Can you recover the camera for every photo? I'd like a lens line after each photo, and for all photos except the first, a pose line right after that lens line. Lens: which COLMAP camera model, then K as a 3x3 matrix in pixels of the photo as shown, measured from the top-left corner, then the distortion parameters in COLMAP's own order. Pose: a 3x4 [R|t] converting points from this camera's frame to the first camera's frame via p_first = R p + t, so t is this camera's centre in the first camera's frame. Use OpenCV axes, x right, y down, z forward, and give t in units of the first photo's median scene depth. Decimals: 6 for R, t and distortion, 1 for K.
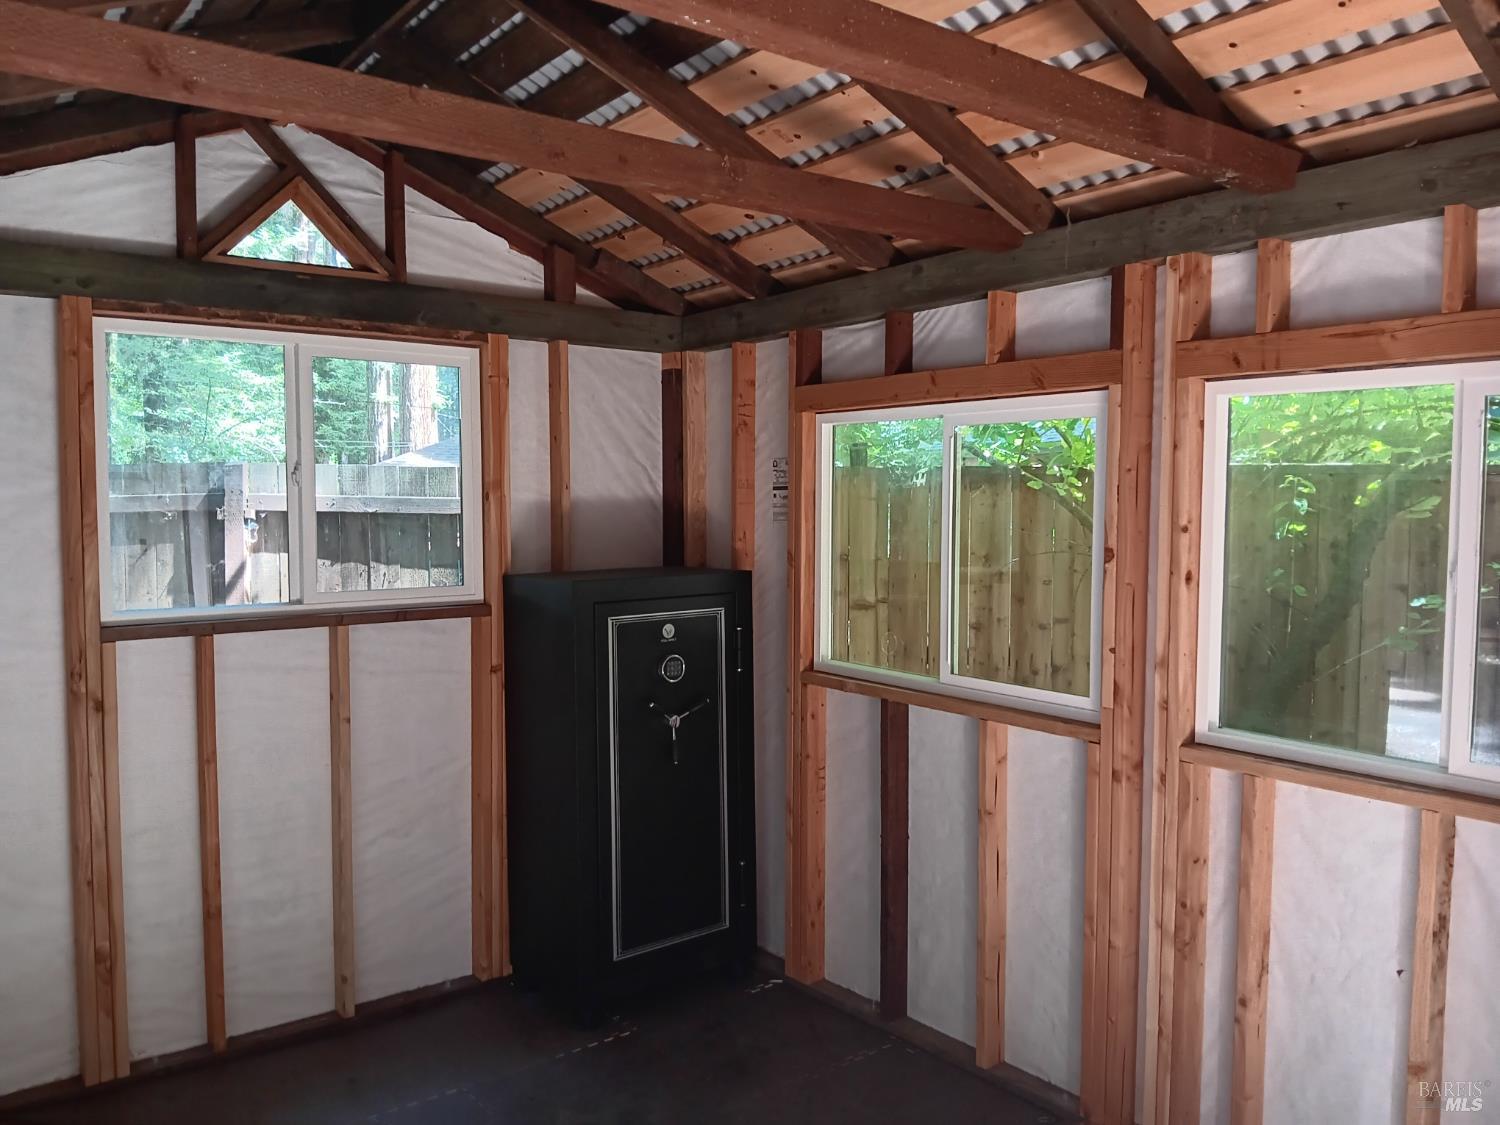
lens RADIAL K [[1146.9, 0, 750.0], [0, 1146.9, 562.5], [0, 0, 1]] dist [0.084888, -0.157918]
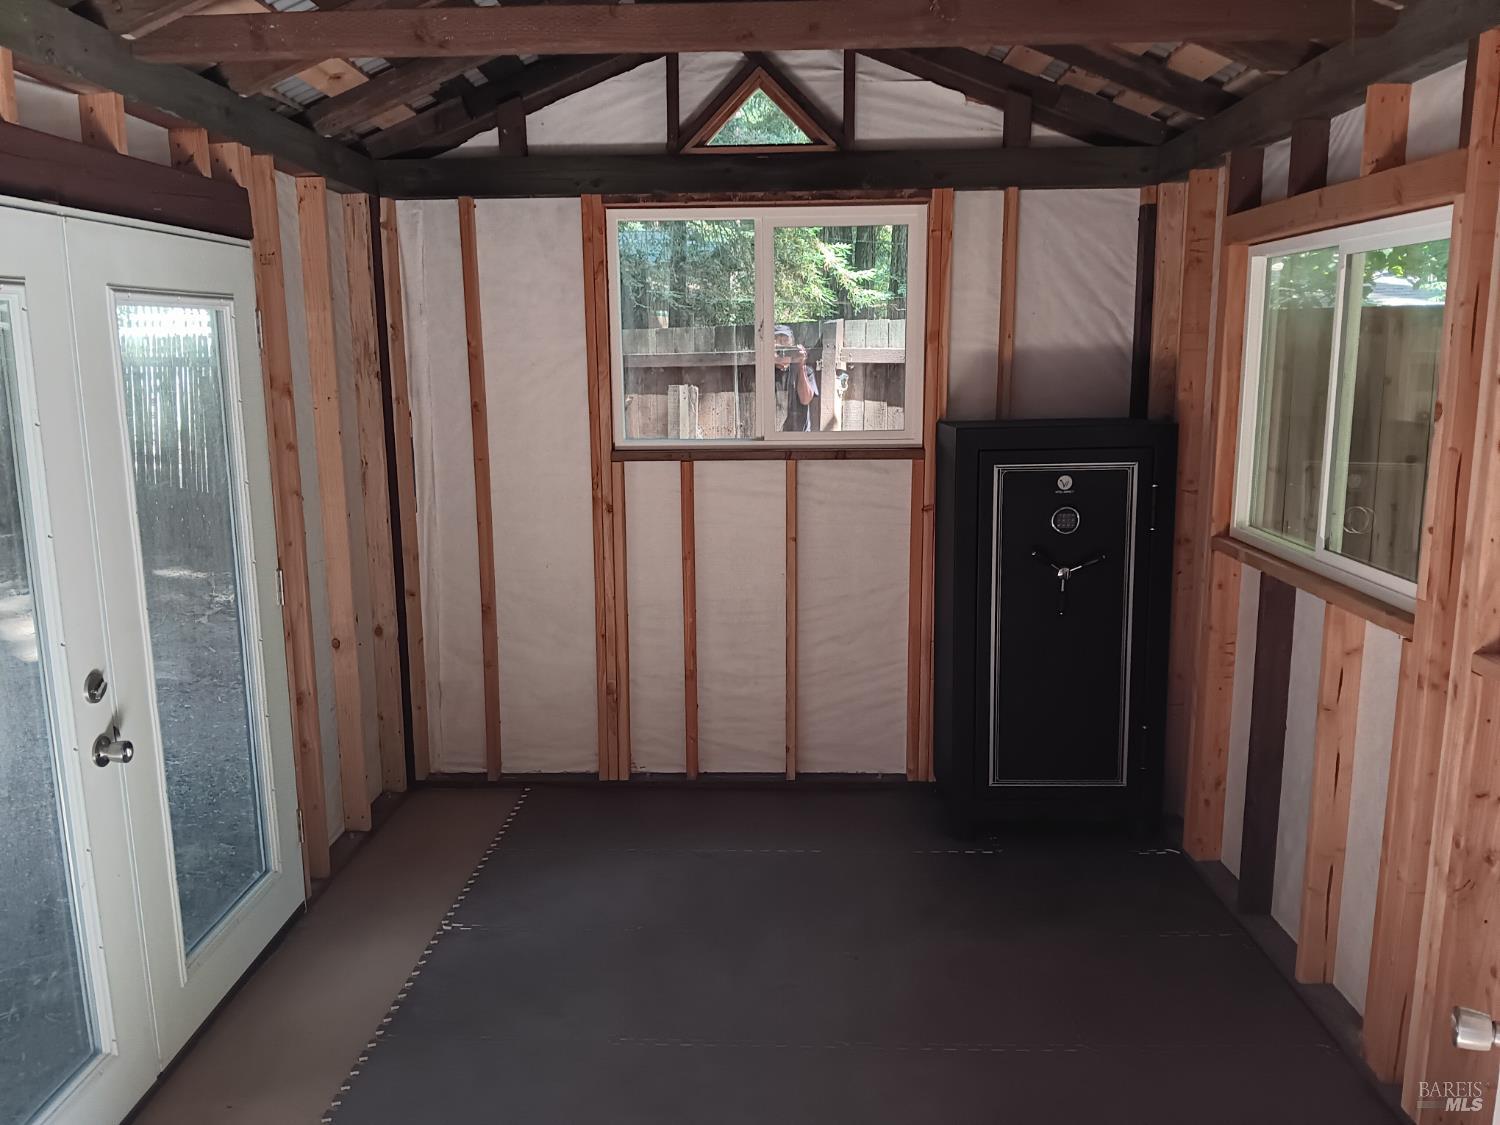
lens RADIAL K [[1146.9, 0, 750.0], [0, 1146.9, 562.5], [0, 0, 1]] dist [0.084888, -0.157918]
pose [[0.777411, 0.105734, -0.620042, 0.343898], [-0.026391, 0.990385, 0.135799, 0.000059], [0.628439, -0.089208, 0.772727, 0.052264]]
